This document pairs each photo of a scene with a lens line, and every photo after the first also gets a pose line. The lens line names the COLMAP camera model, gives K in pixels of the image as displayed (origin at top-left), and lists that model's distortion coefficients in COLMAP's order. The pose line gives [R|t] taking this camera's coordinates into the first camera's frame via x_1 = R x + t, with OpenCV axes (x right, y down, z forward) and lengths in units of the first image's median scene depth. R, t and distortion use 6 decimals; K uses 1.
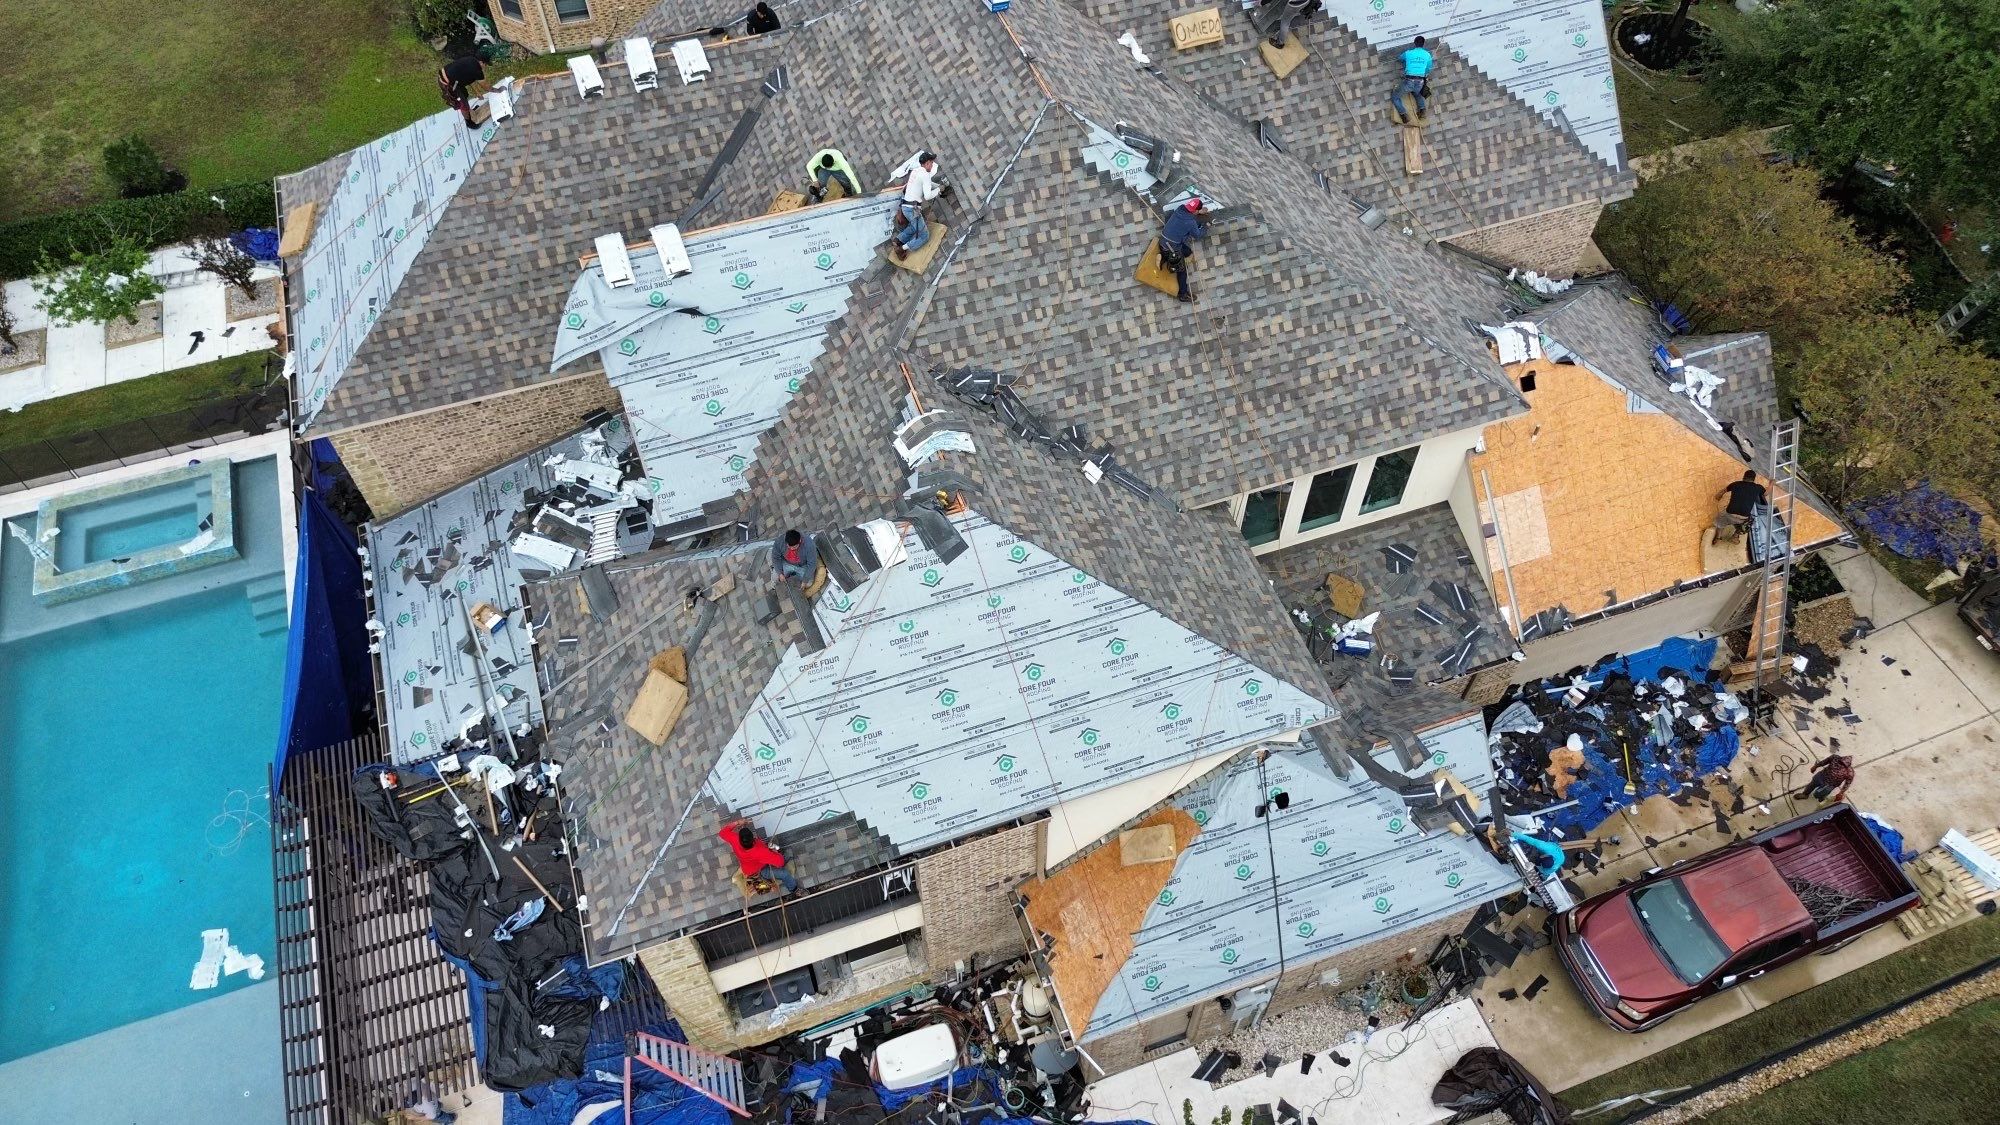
lens RADIAL K [[1405.5, 0, 1010.6], [0, 1405.5, 567.5], [0, 0, 1]] dist [0.069757, -0.065888]
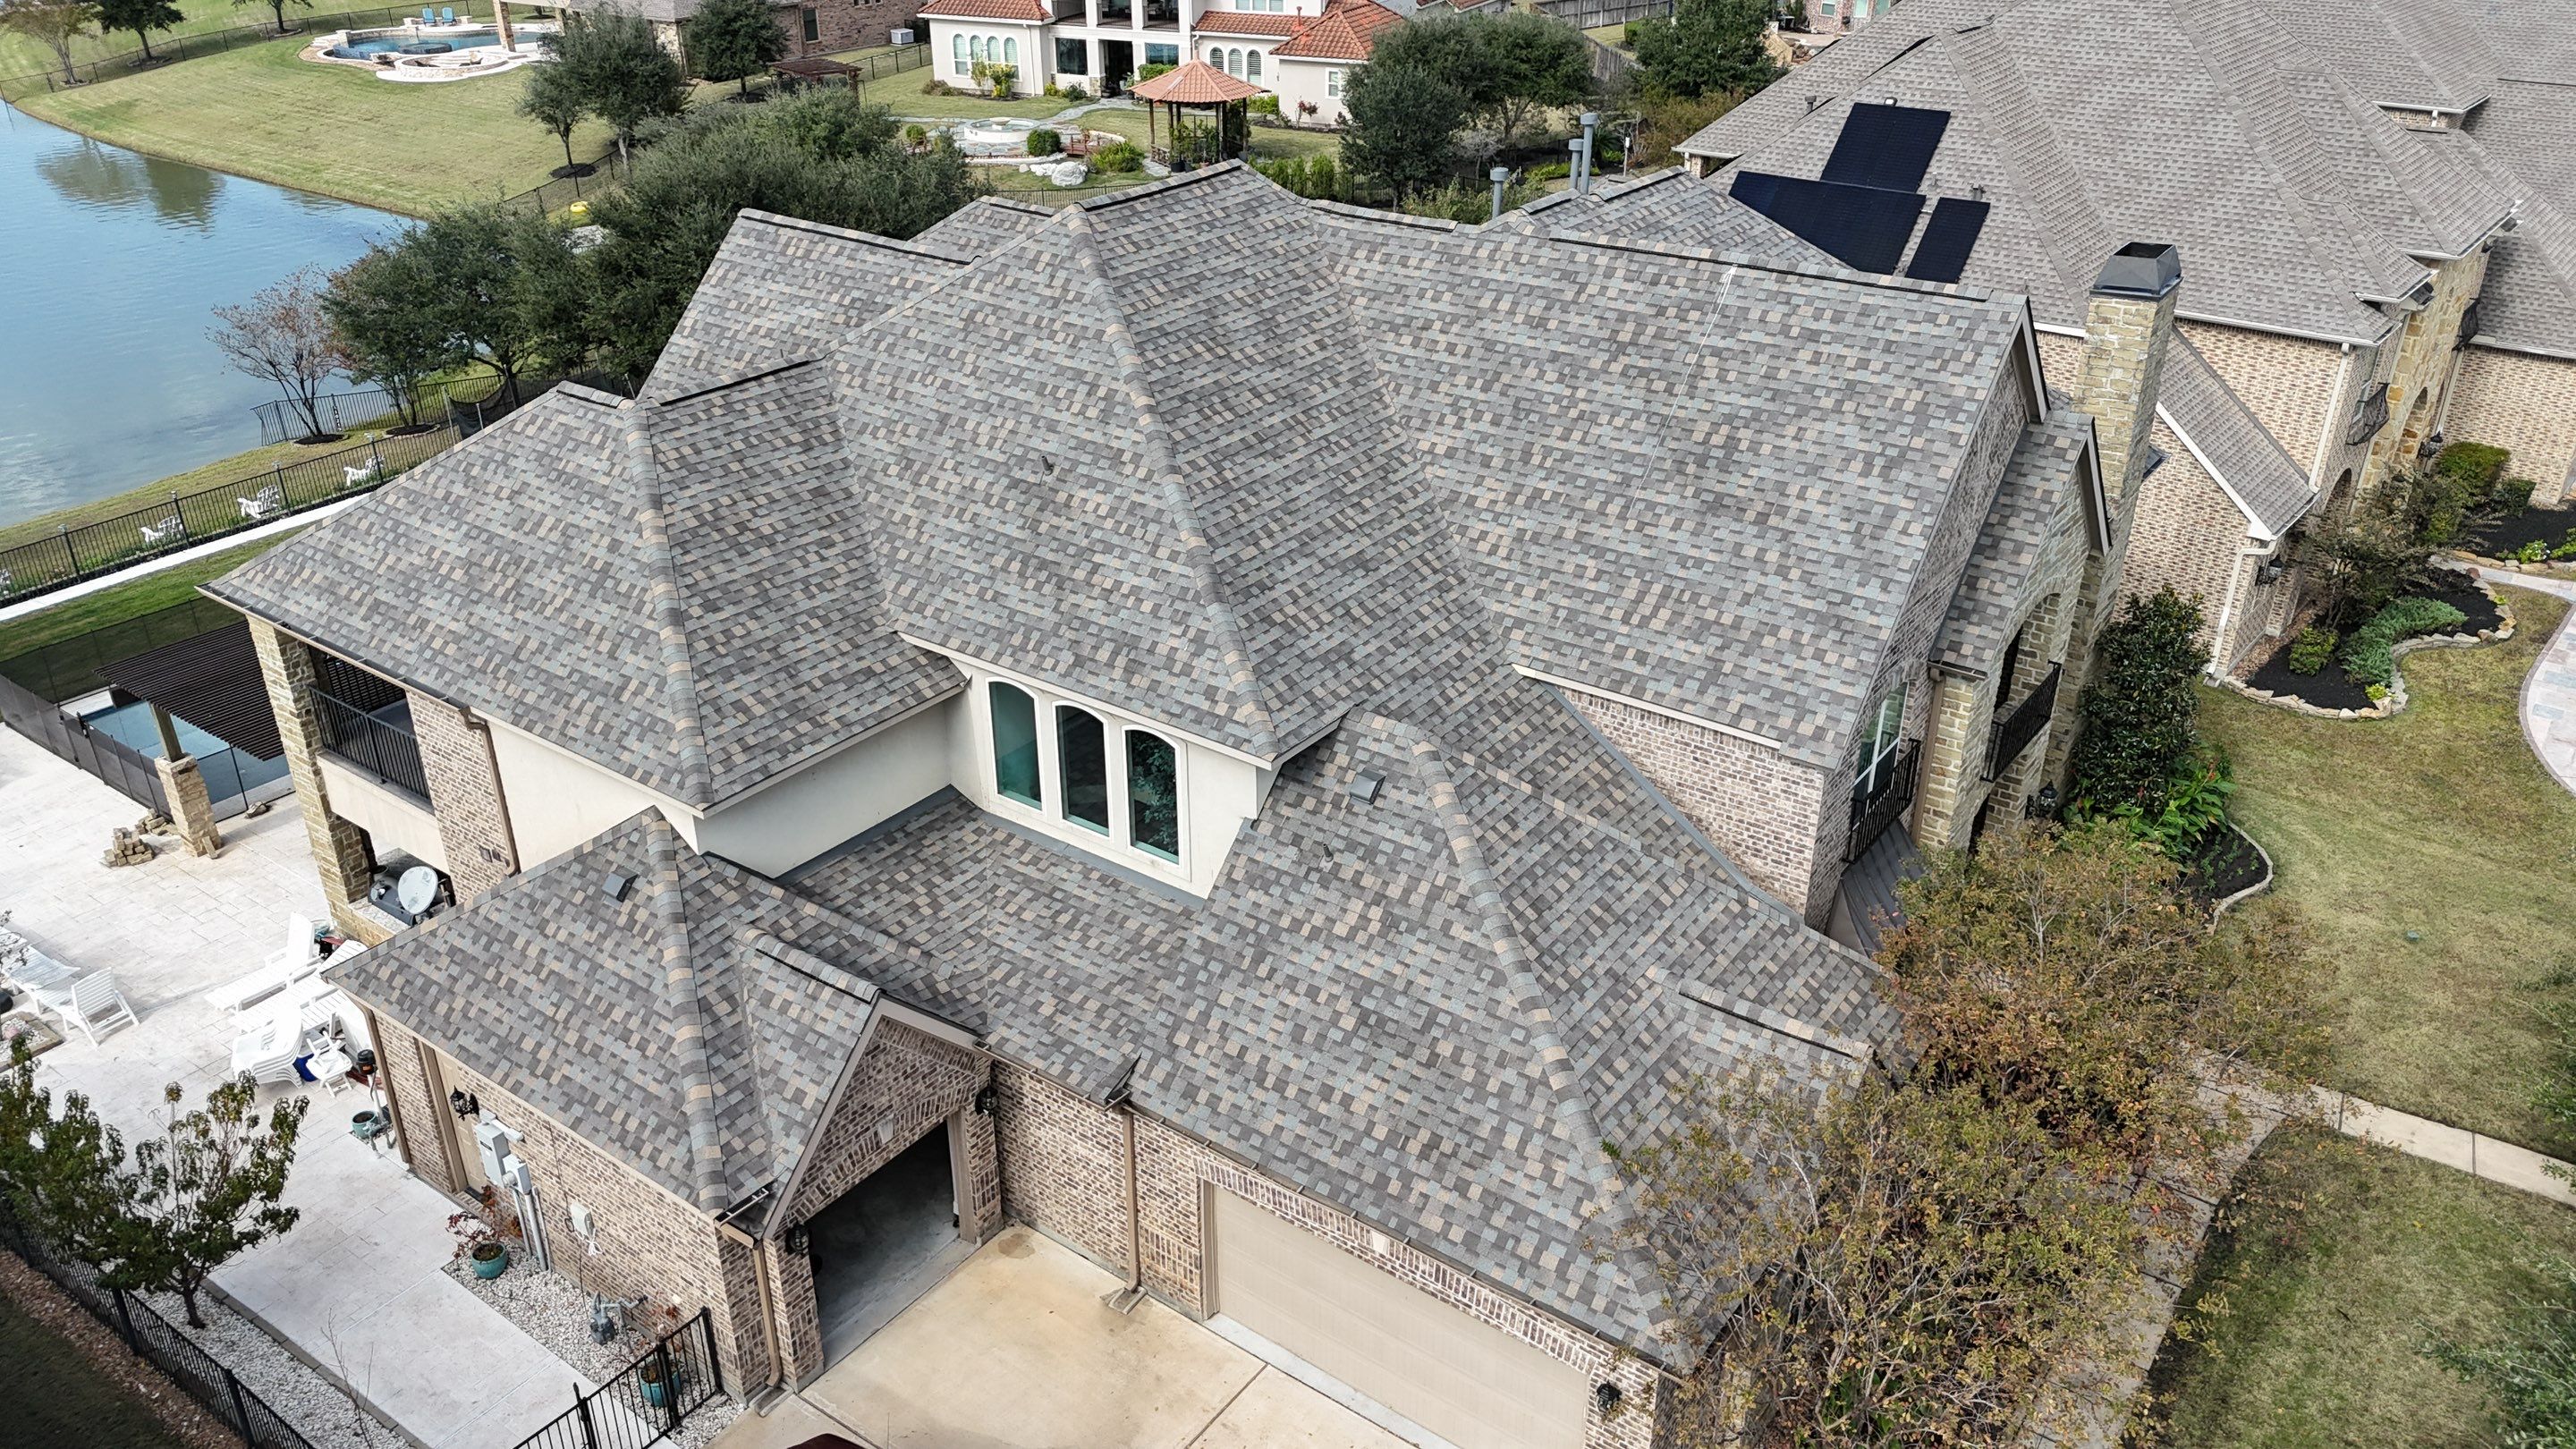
lens RADIAL K [[1881.7, 0, 1289.9], [0, 1881.7, 738.3], [0, 0, 1]] dist [0.066436, -0.049928]
pose [[0.562138, 0.383423, -0.732795, 0.987173], [-0.672333, 0.727849, -0.134922, -0.002003], [0.481632, 0.568526, 0.666939, 0.365203]]
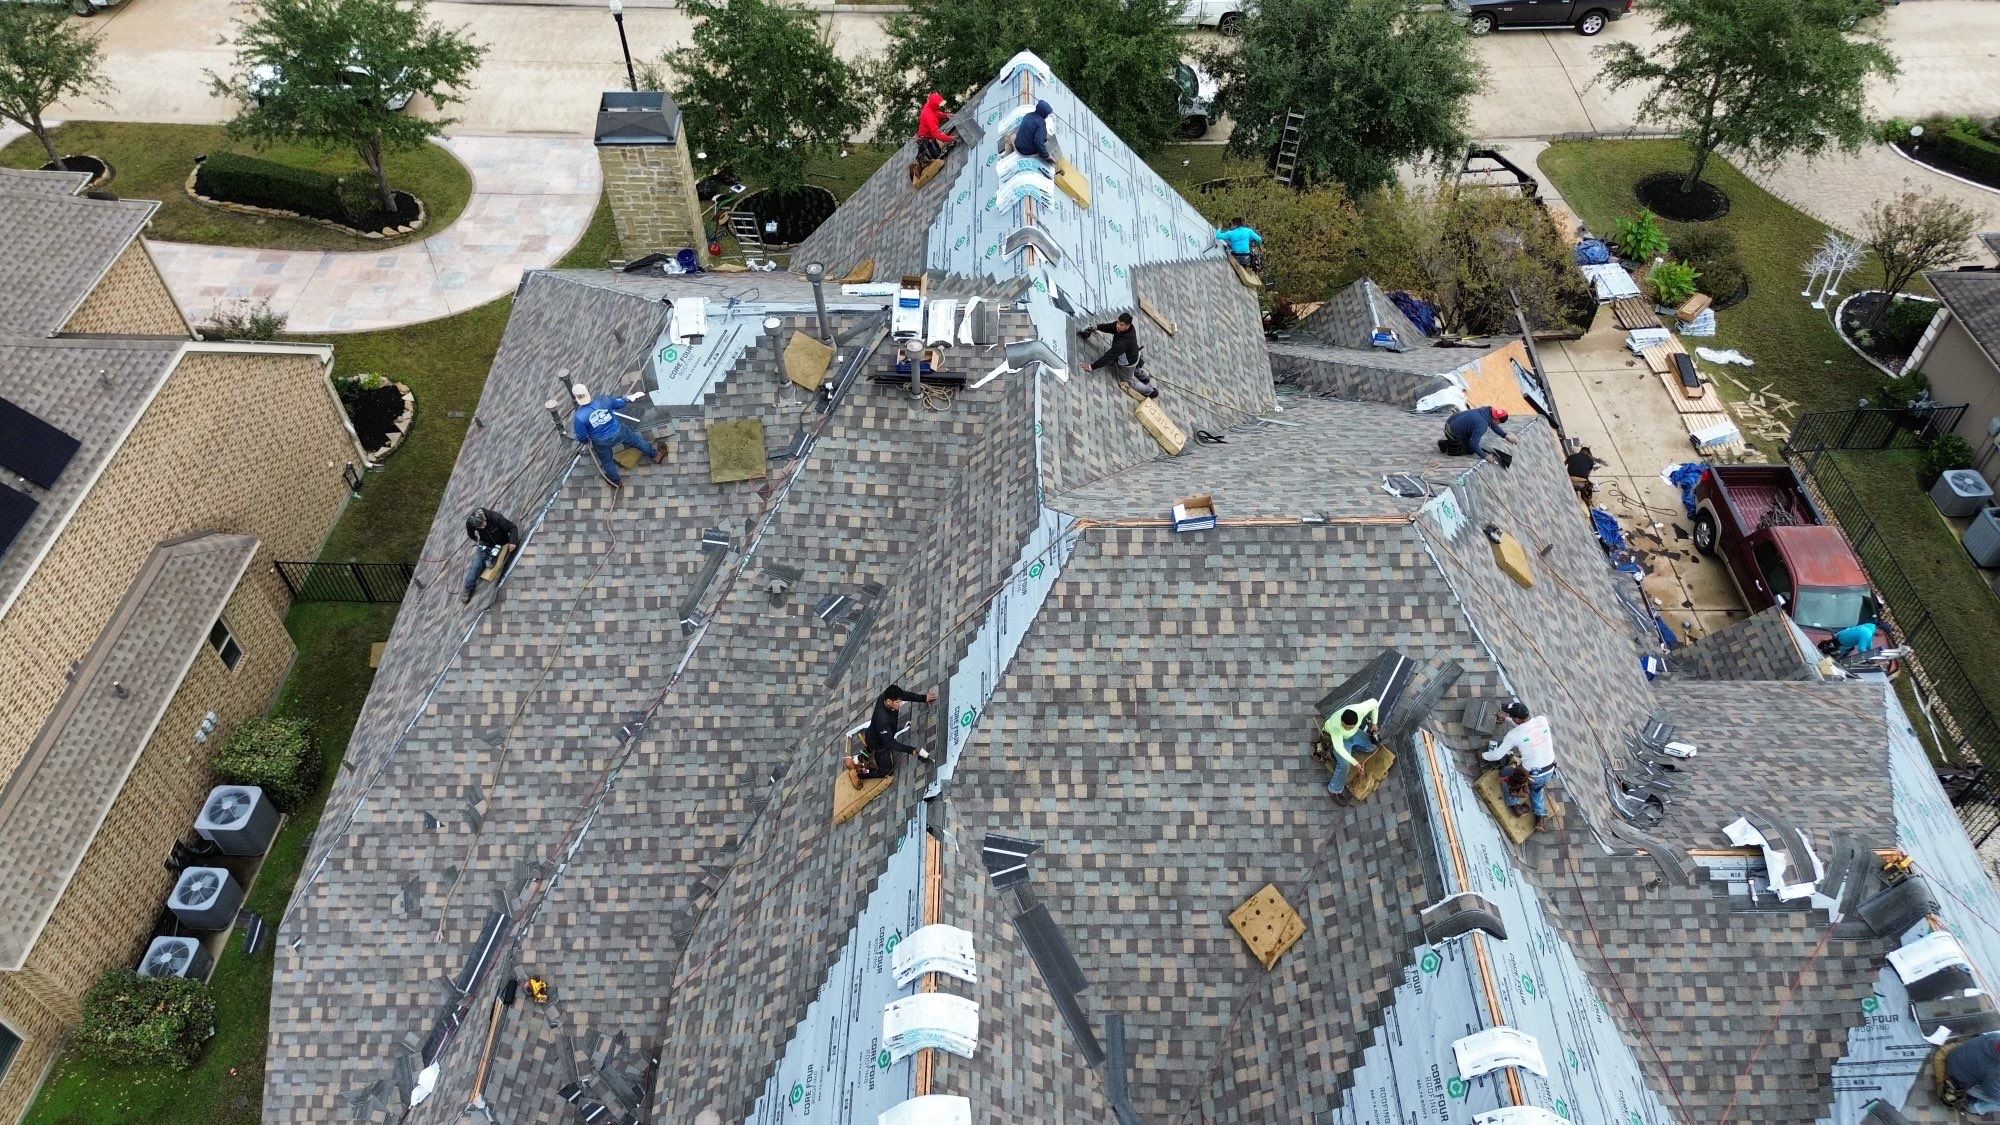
lens RADIAL K [[1405.5, 0, 1003.7], [0, 1405.5, 569.7], [0, 0, 1]] dist [0.069757, -0.065888]
pose [[0.332801, -0.702809, 0.628731, -0.479462], [0.768441, 0.588570, 0.251163, -0.583635], [-0.546573, 0.399555, 0.735944, 0.466473]]
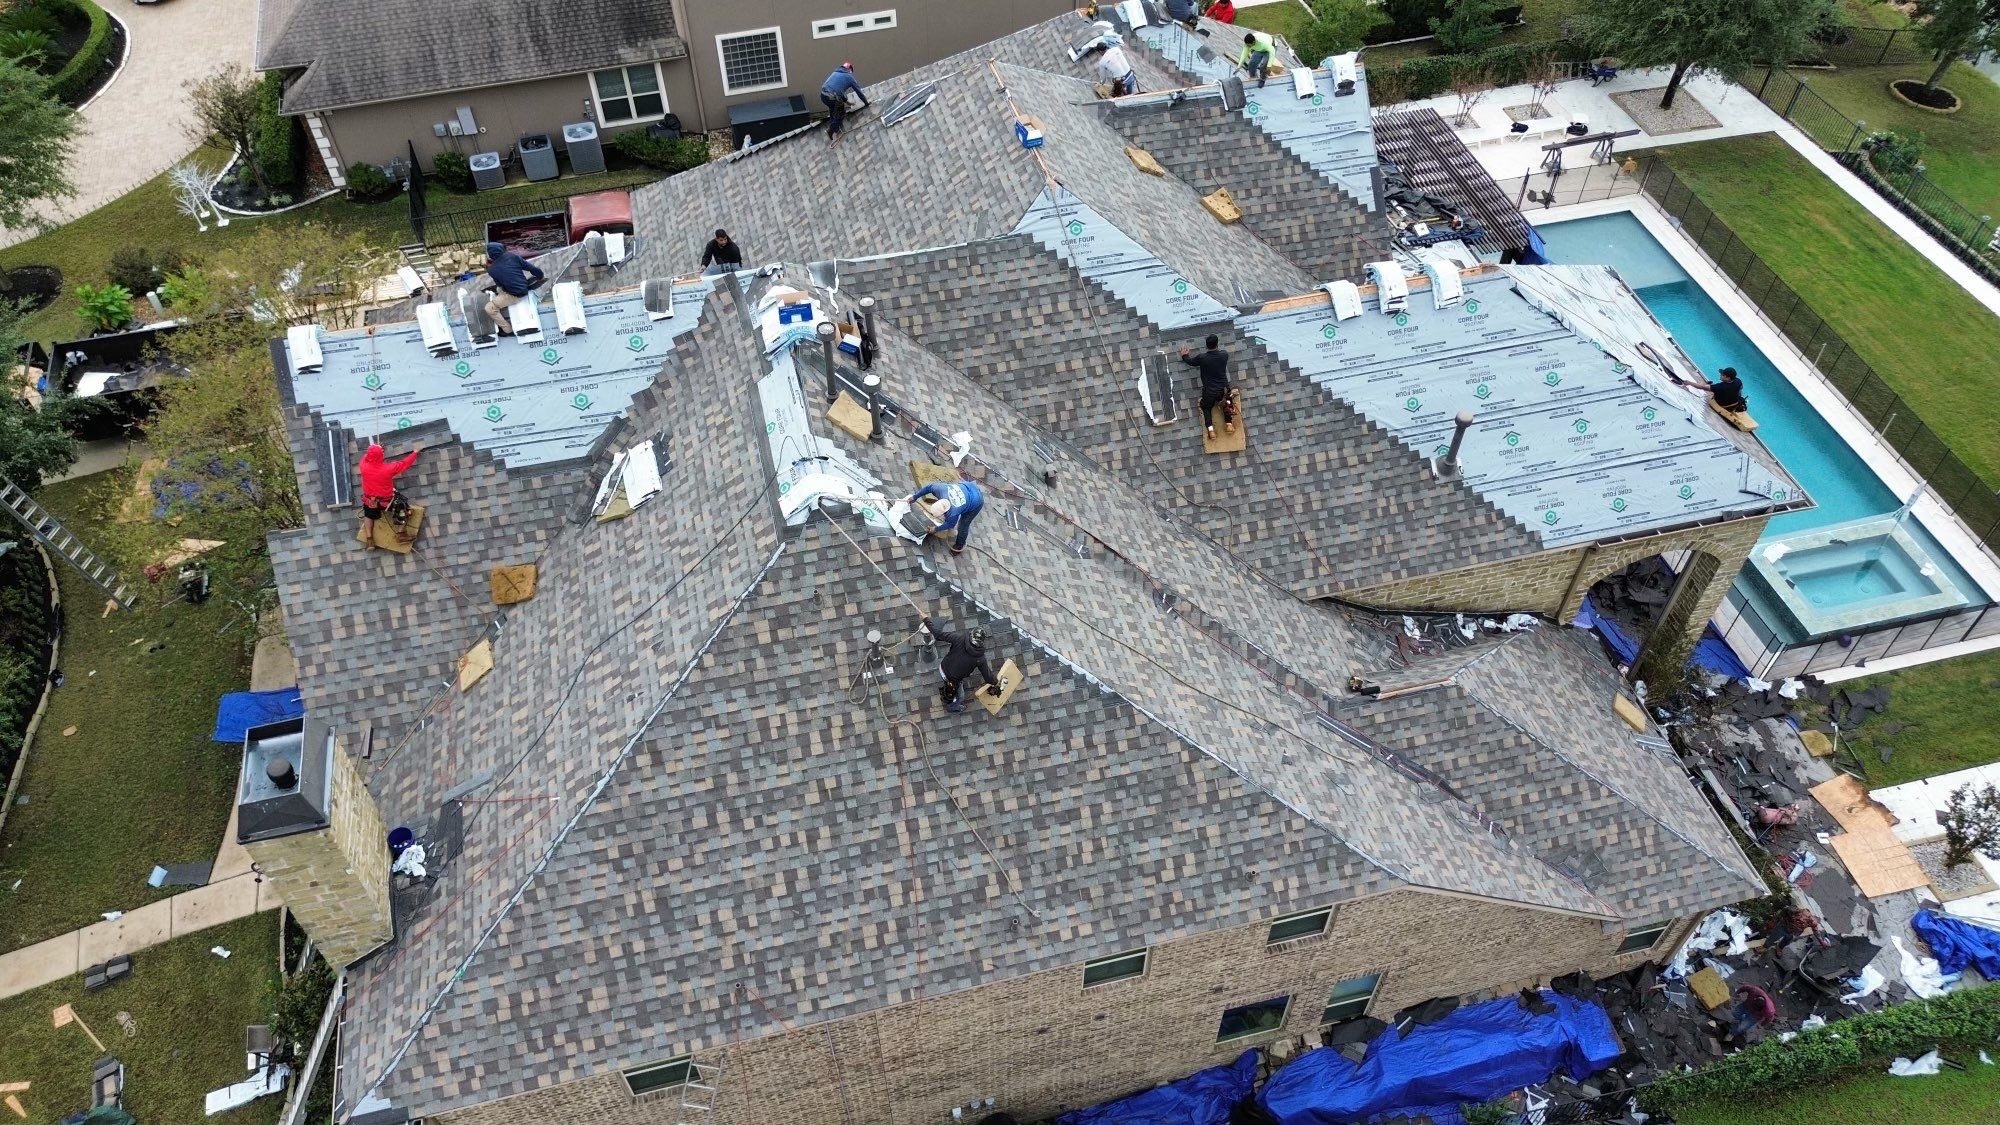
lens RADIAL K [[1405.5, 0, 998.3], [0, 1405.5, 568.6], [0, 0, 1]] dist [0.069757, -0.065888]
pose [[-0.995090, -0.071211, 0.068739, -0.075718], [0.083164, -0.225011, 0.970801, -1.341181], [-0.053665, 0.971751, 0.229828, 0.964700]]
